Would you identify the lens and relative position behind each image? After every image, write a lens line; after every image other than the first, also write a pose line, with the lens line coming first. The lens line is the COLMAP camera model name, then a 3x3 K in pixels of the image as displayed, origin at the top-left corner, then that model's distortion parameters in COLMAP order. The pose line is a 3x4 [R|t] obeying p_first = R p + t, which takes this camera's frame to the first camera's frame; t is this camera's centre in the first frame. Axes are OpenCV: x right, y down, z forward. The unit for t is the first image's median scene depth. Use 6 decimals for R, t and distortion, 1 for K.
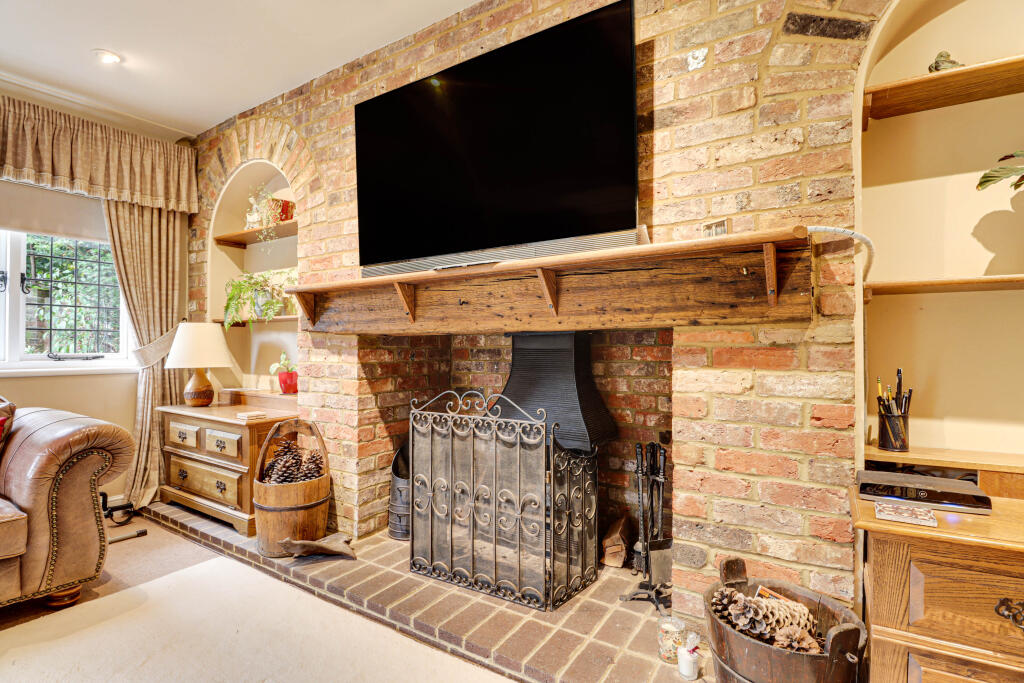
lens RADIAL K [[499.2, 0, 517.4], [0, 499.2, 347.1], [0, 0, 1]] dist [-0.017686, -0.009082]
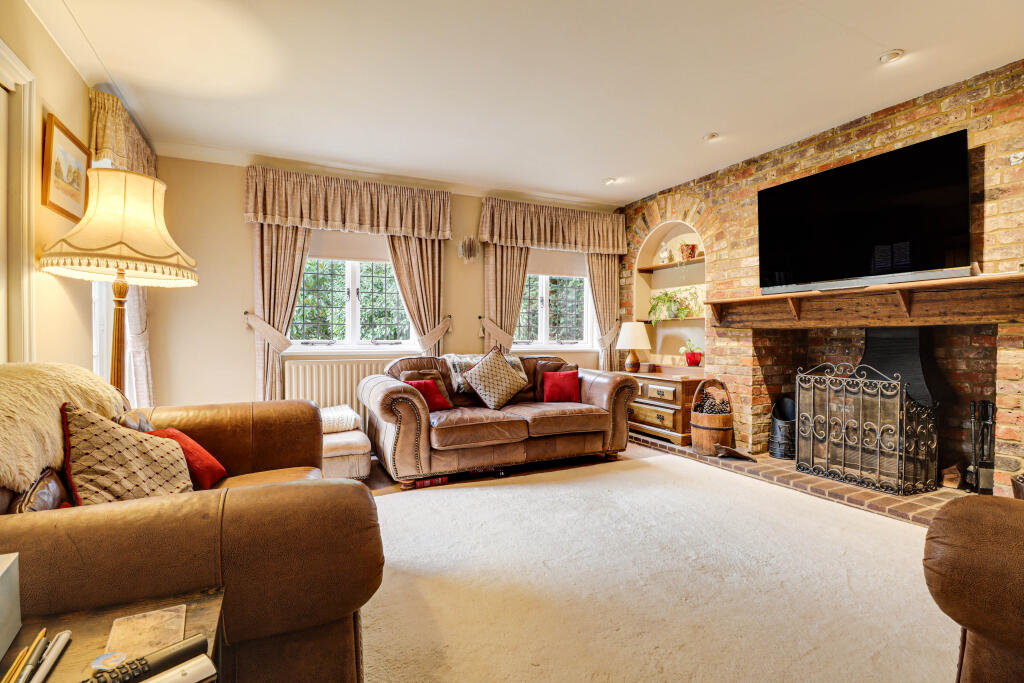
lens RADIAL K [[499.2, 0, 517.4], [0, 499.2, 347.1], [0, 0, 1]] dist [-0.017686, -0.009082]
pose [[0.853963, 0.010643, -0.520225, -0.135287], [-0.000836, 0.999818, 0.019082, 0.004360], [0.520333, -0.015861, 0.853816, -0.789201]]
